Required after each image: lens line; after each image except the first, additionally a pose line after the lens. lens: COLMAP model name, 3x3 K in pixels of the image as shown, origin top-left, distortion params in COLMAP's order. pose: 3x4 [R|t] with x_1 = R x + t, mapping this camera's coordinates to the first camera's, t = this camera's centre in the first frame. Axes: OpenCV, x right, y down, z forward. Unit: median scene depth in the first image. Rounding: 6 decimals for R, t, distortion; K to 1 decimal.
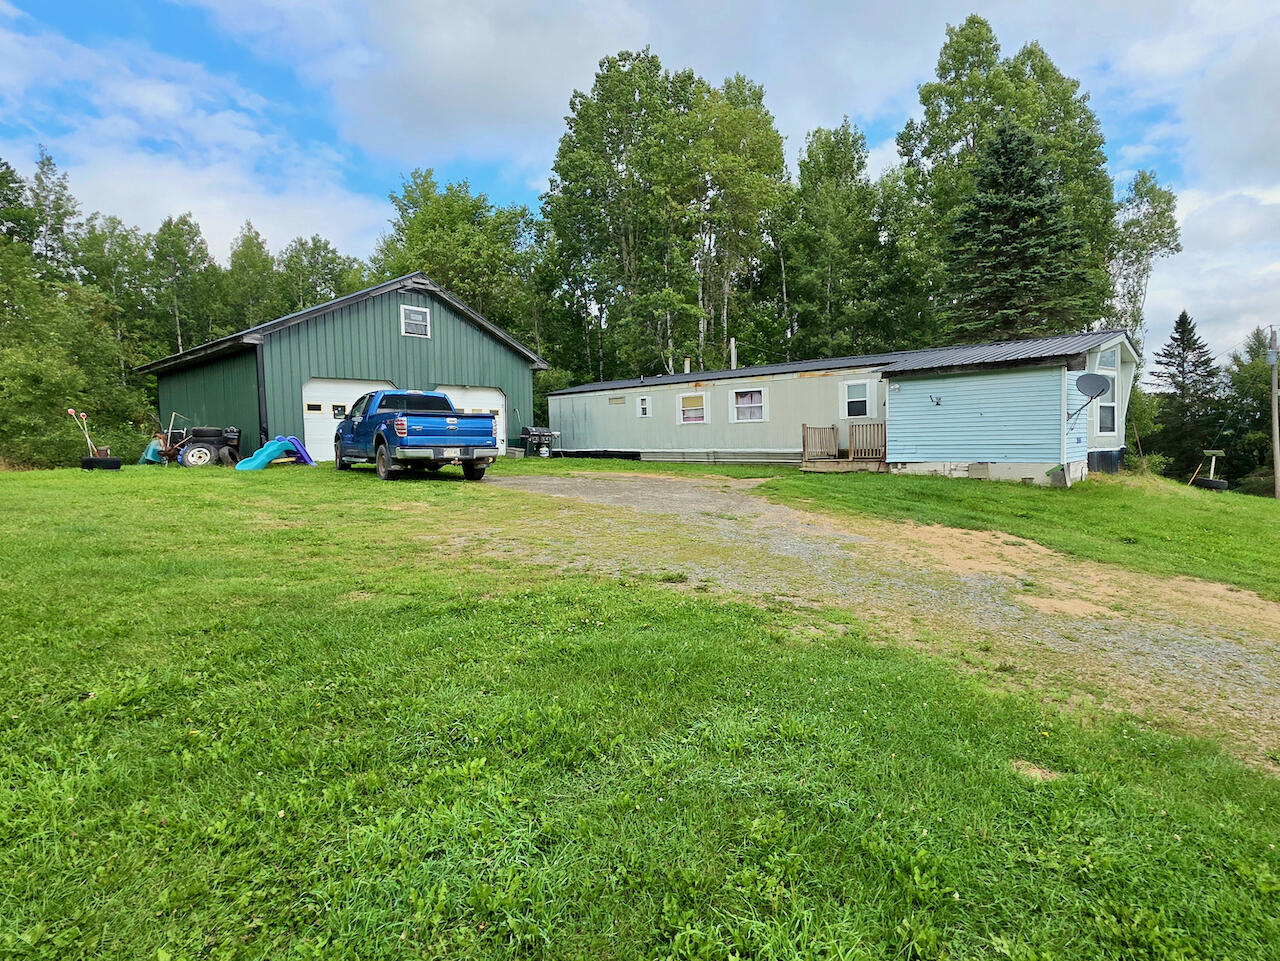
lens RADIAL K [[560.5, 0, 640.0], [0, 560.5, 480.5], [0, 0, 1]] dist [0.000130, 0.000004]
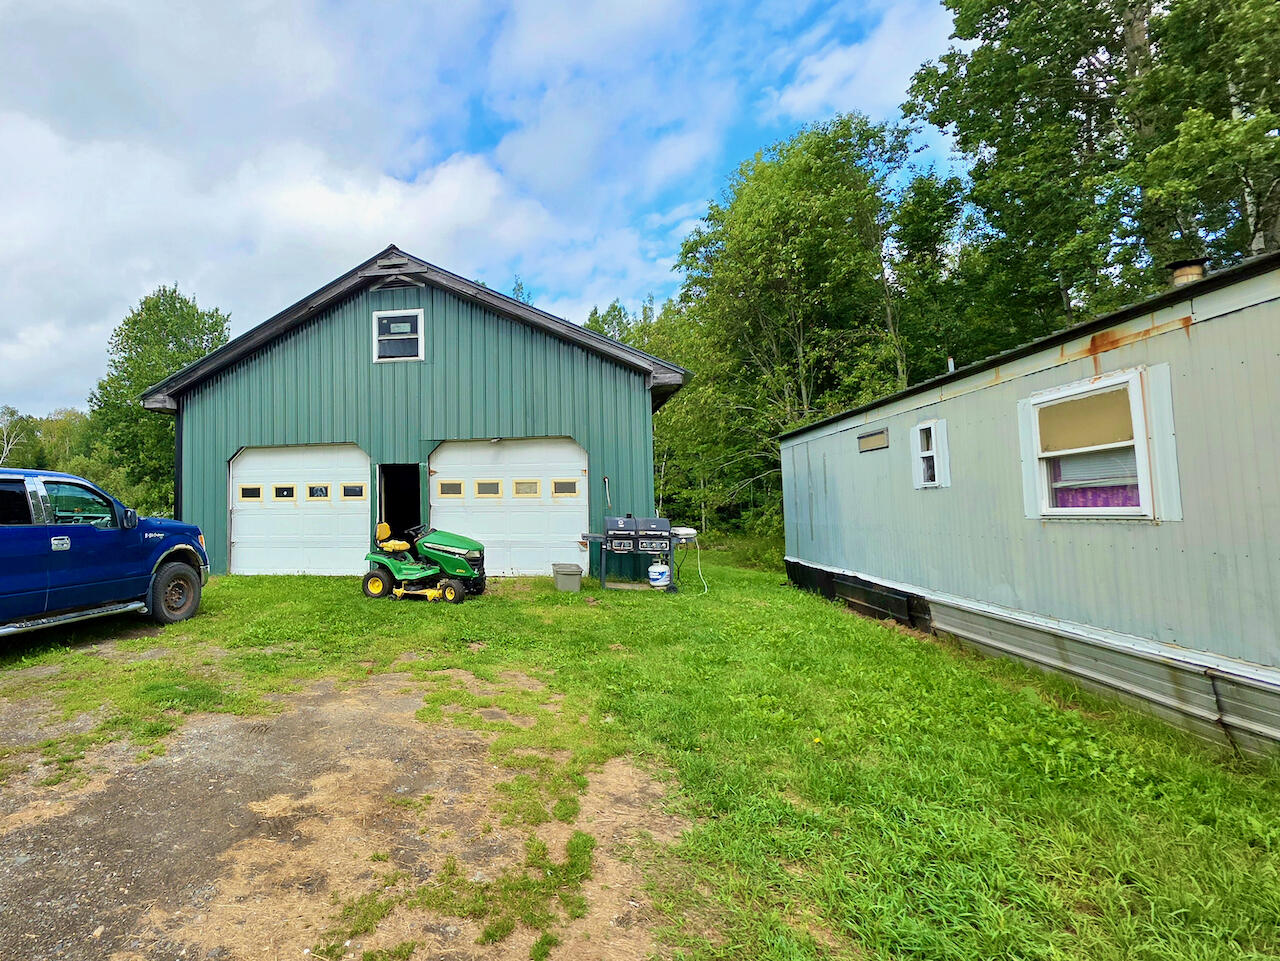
lens RADIAL K [[560.5, 0, 640.0], [0, 560.5, 480.5], [0, 0, 1]] dist [0.000130, 0.000004]
pose [[0.606382, -0.025846, -0.794753, 0.166988], [-0.053255, 0.995908, -0.073021, -0.091613], [0.793388, 0.086603, 0.602524, 0.731949]]
